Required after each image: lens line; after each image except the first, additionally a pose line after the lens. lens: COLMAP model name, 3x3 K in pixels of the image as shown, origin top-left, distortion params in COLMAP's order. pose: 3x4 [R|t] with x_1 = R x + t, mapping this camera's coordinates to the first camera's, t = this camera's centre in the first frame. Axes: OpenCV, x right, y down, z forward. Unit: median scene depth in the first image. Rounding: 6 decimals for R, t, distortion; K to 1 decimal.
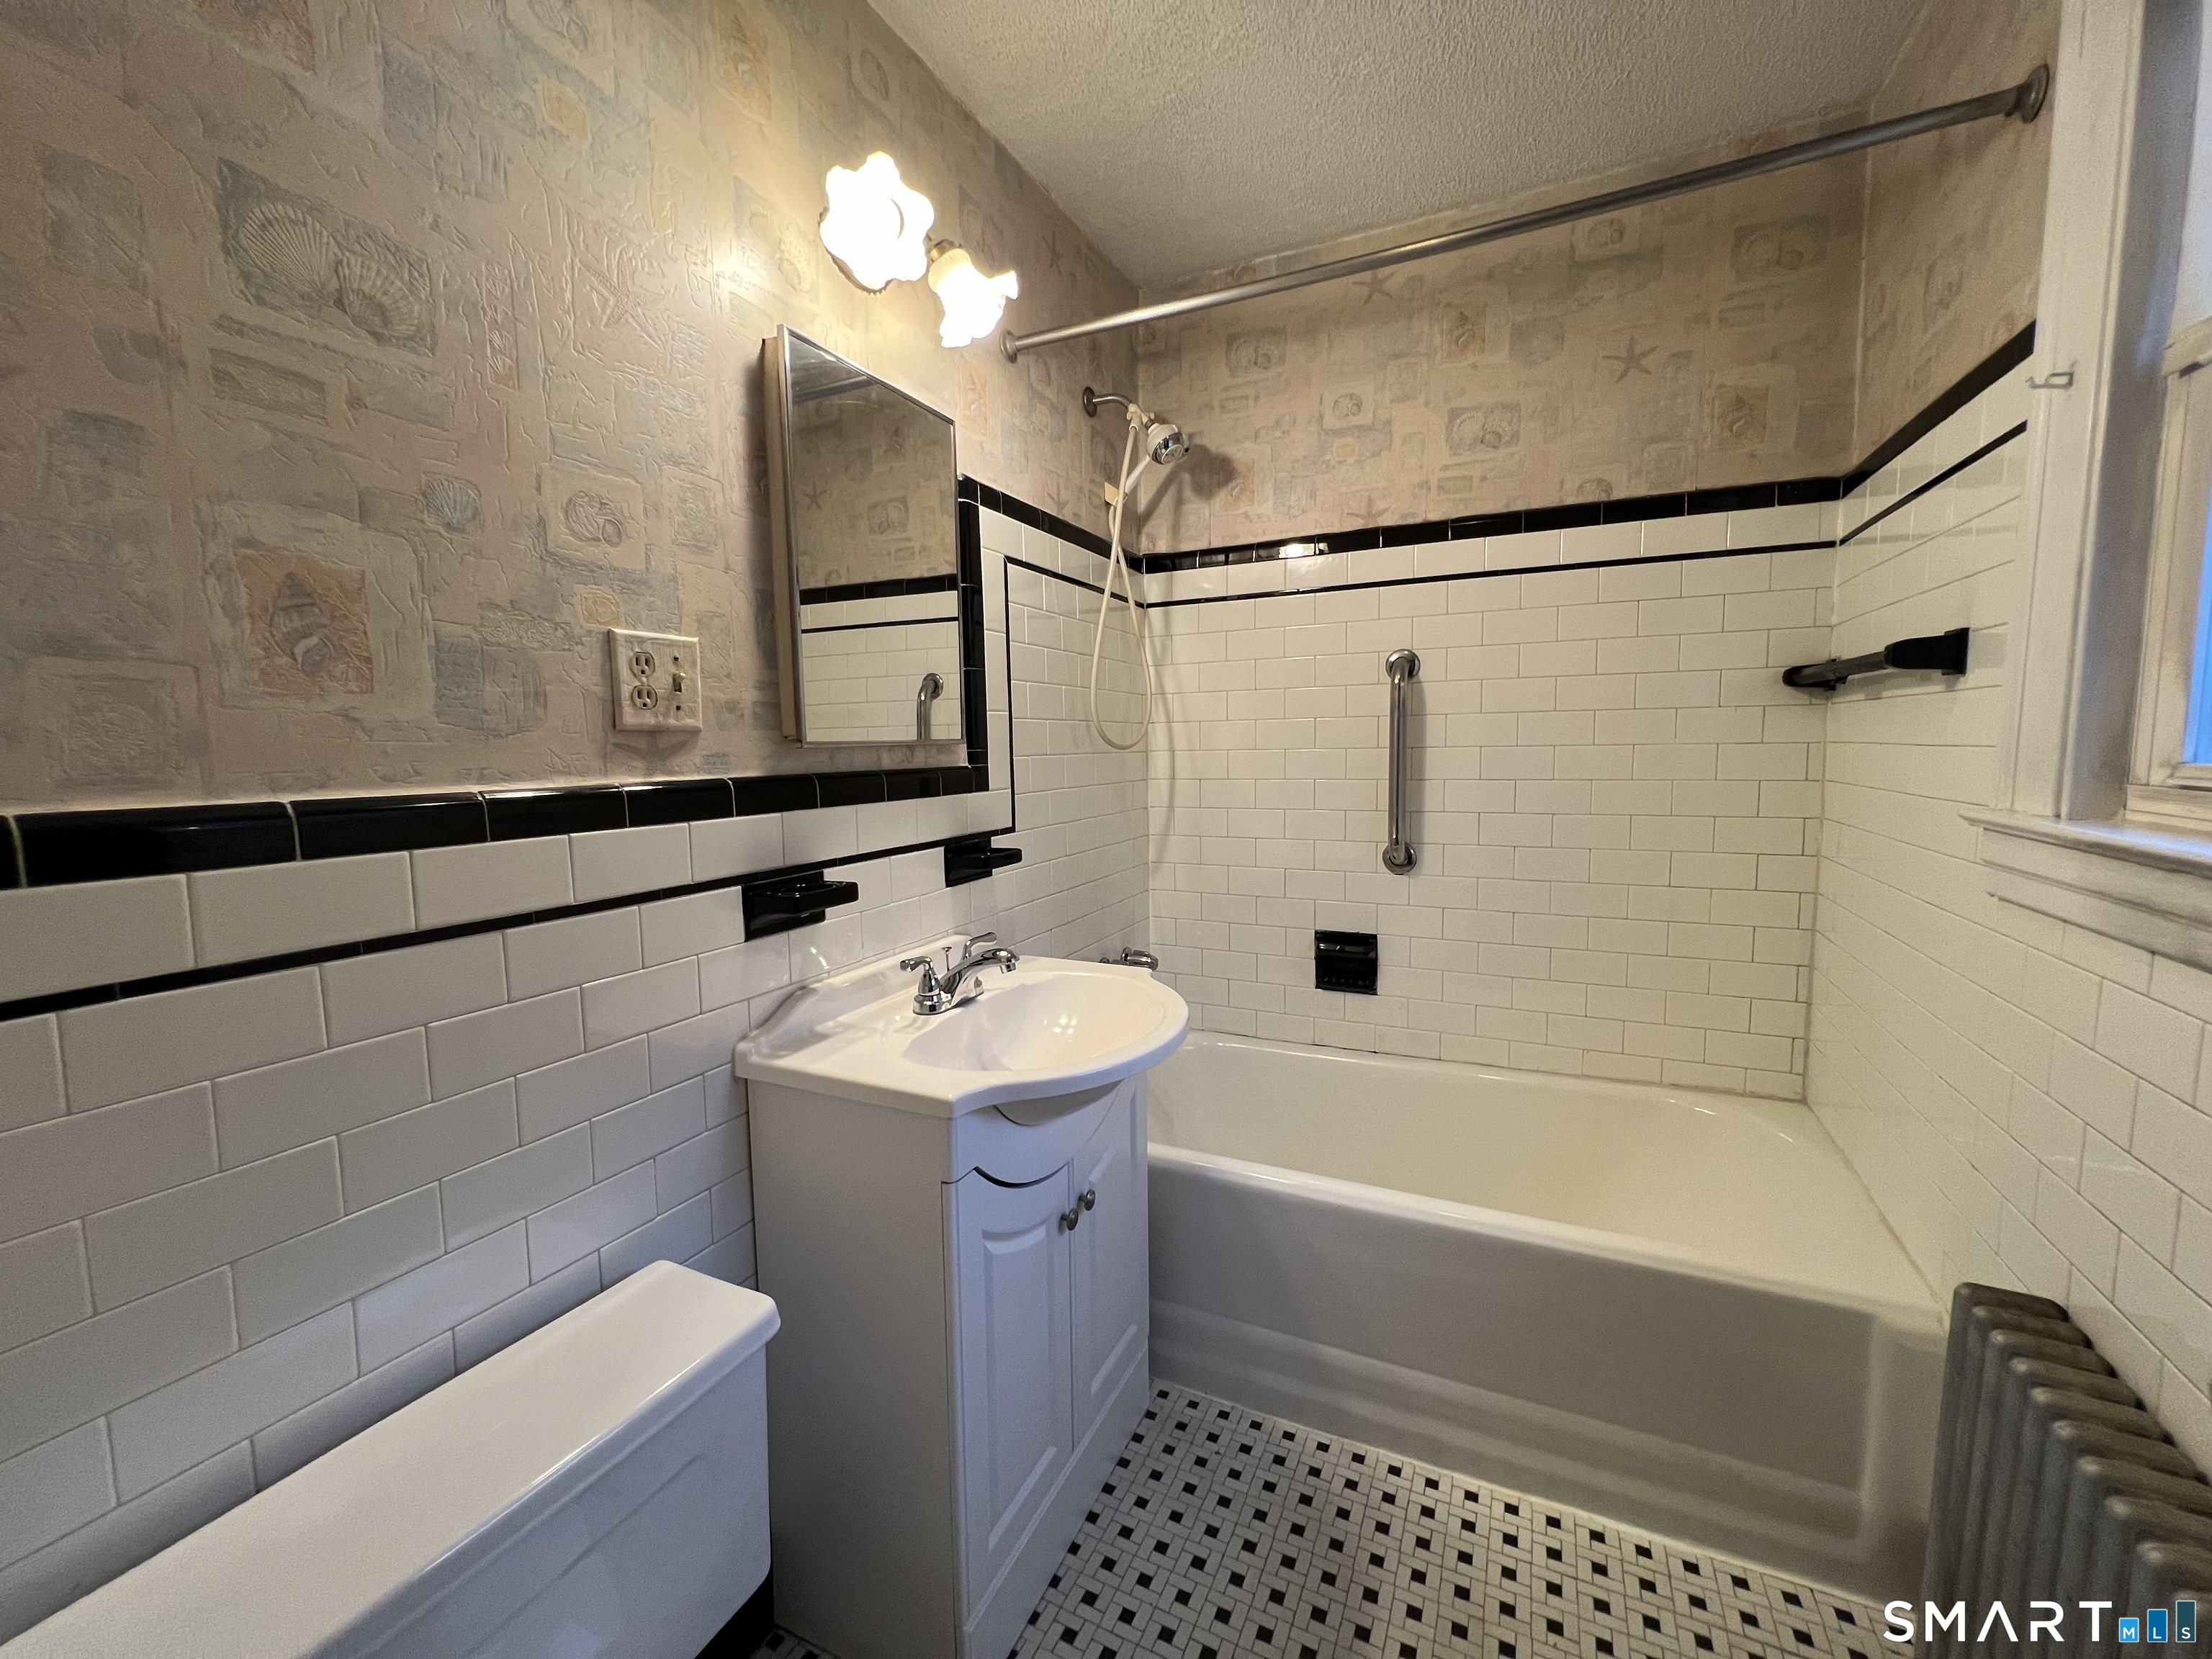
lens RADIAL K [[891.1, 0, 1111.4], [0, 891.1, 820.3], [0, 0, 1]] dist [-0.003799, 0.000812]
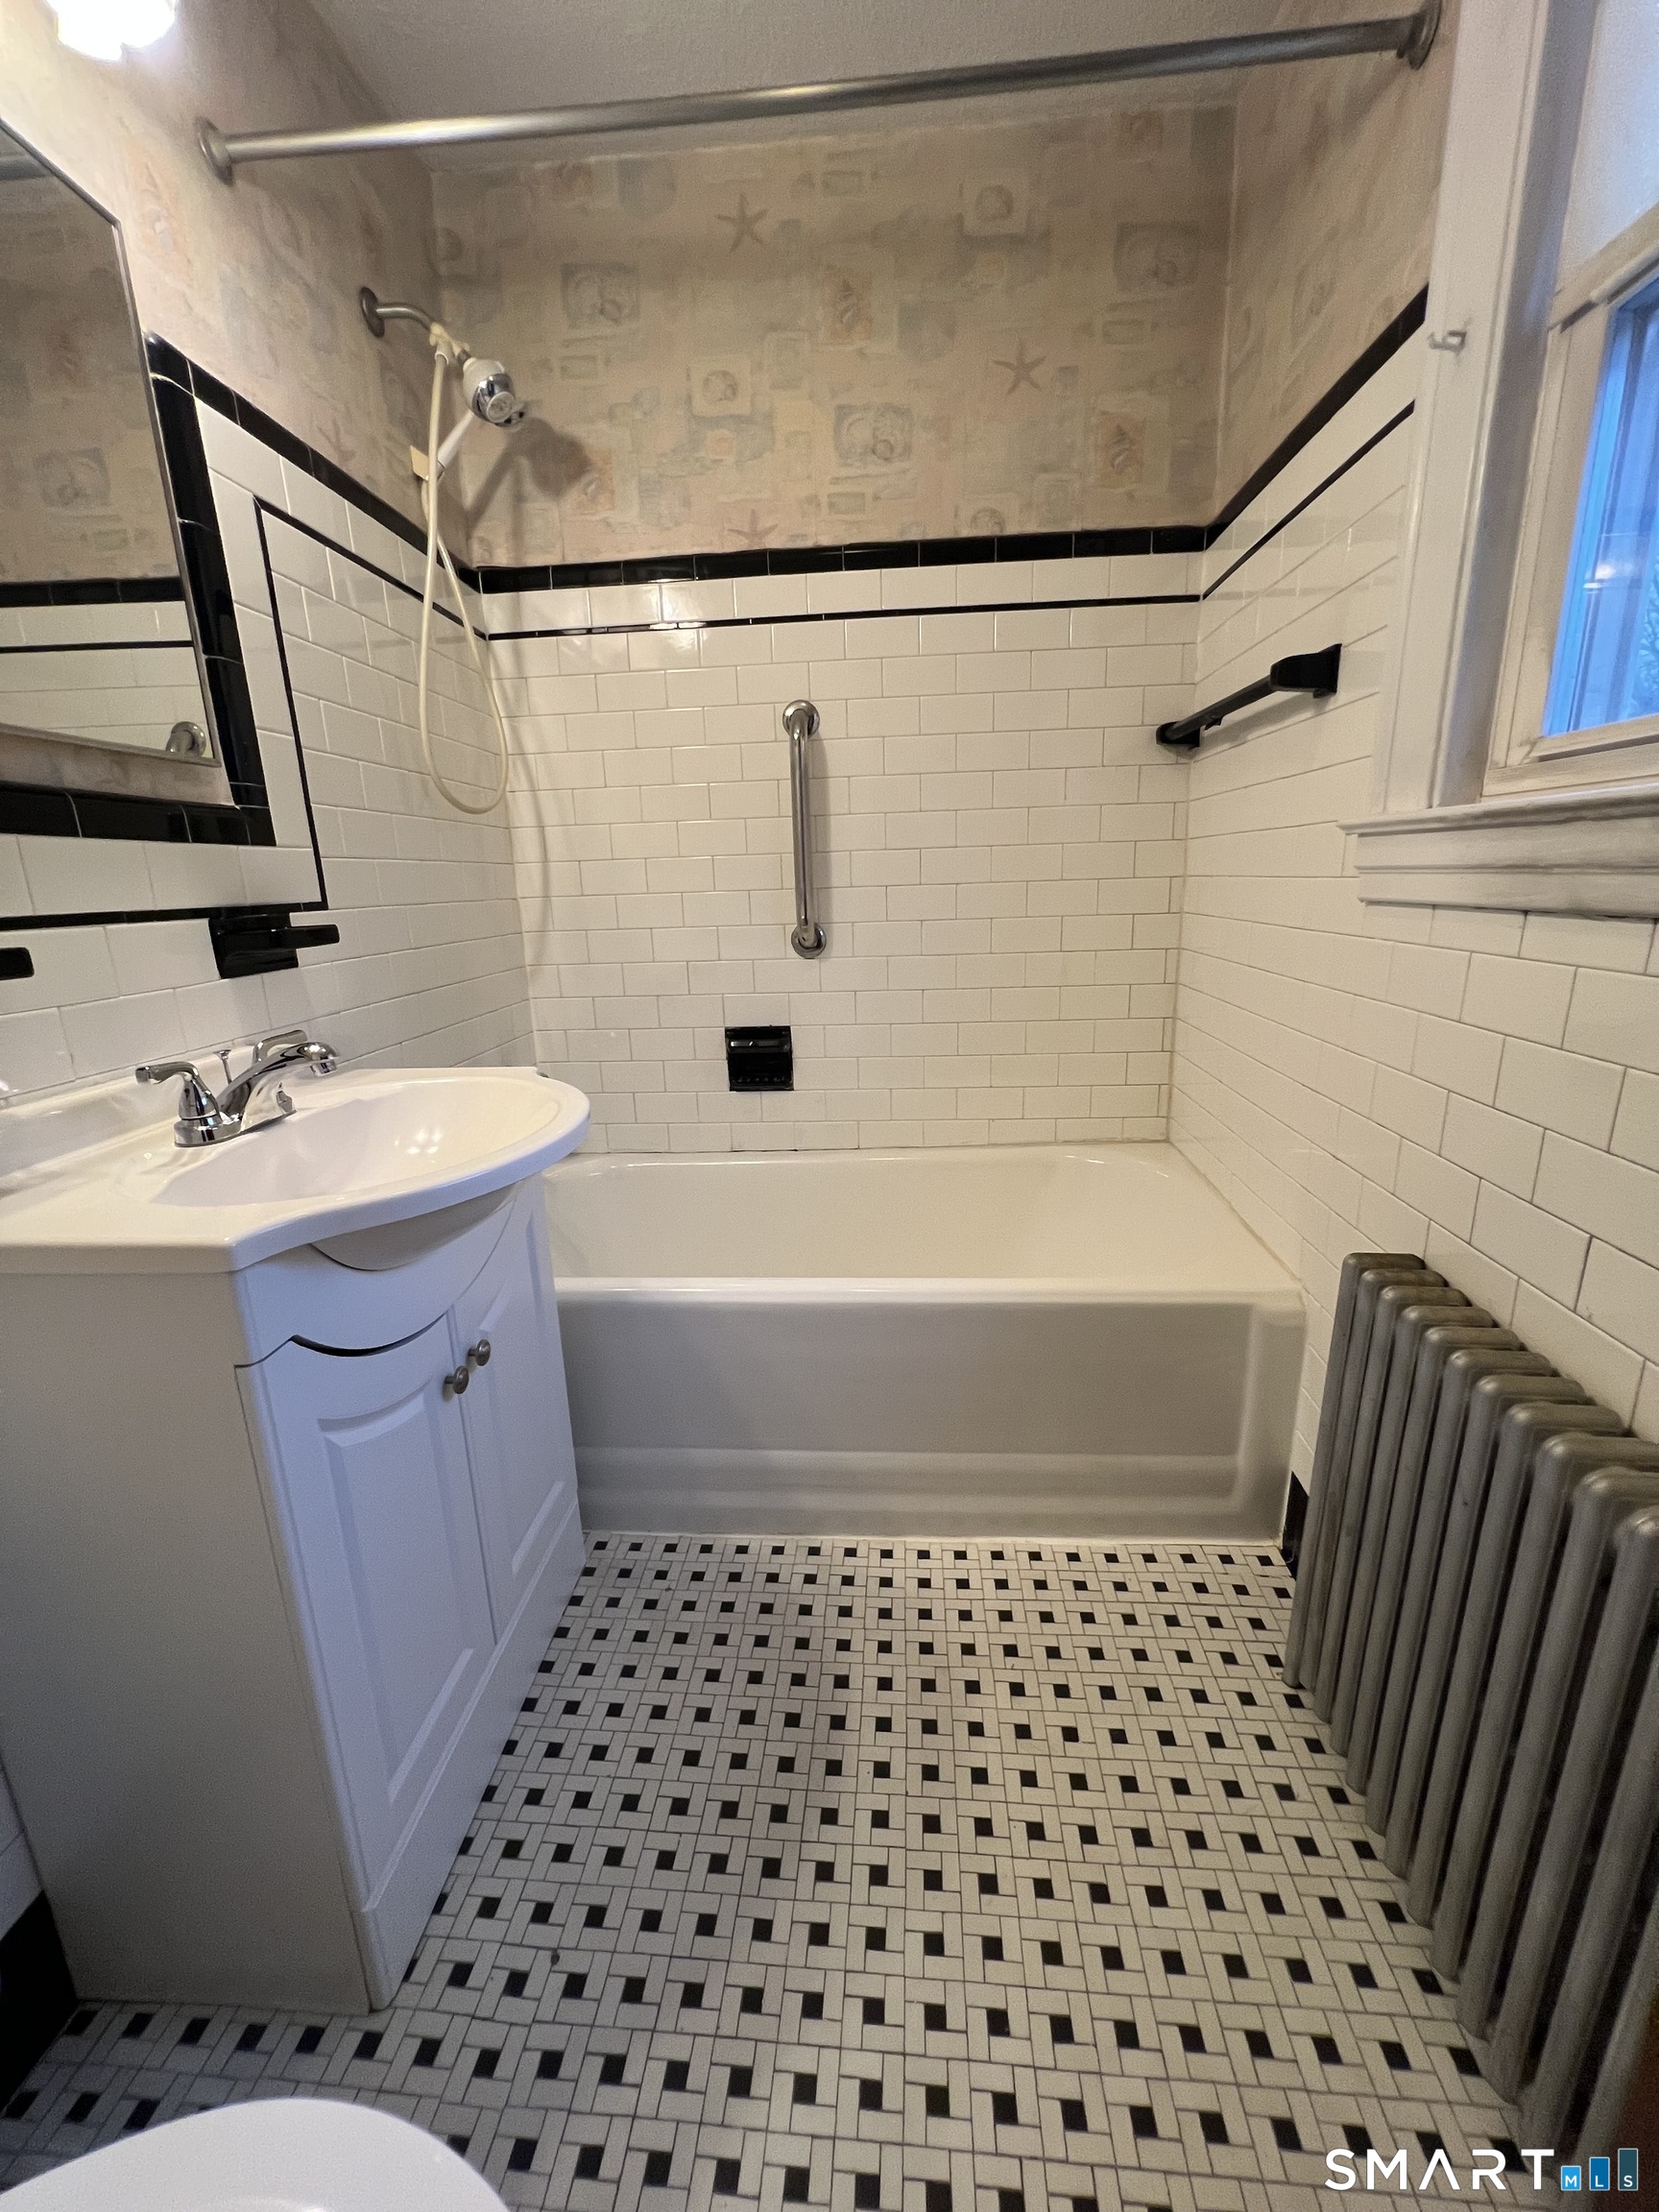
lens RADIAL K [[891.1, 0, 836.4], [0, 891.1, 1086.5], [0, 0, 1]] dist [-0.003799, 0.000812]
pose [[0.930108, -0.100986, 0.353131, 0.009931], [0.052371, 0.988099, 0.144632, 0.078672], [-0.363534, -0.116030, 0.924327, 0.151797]]
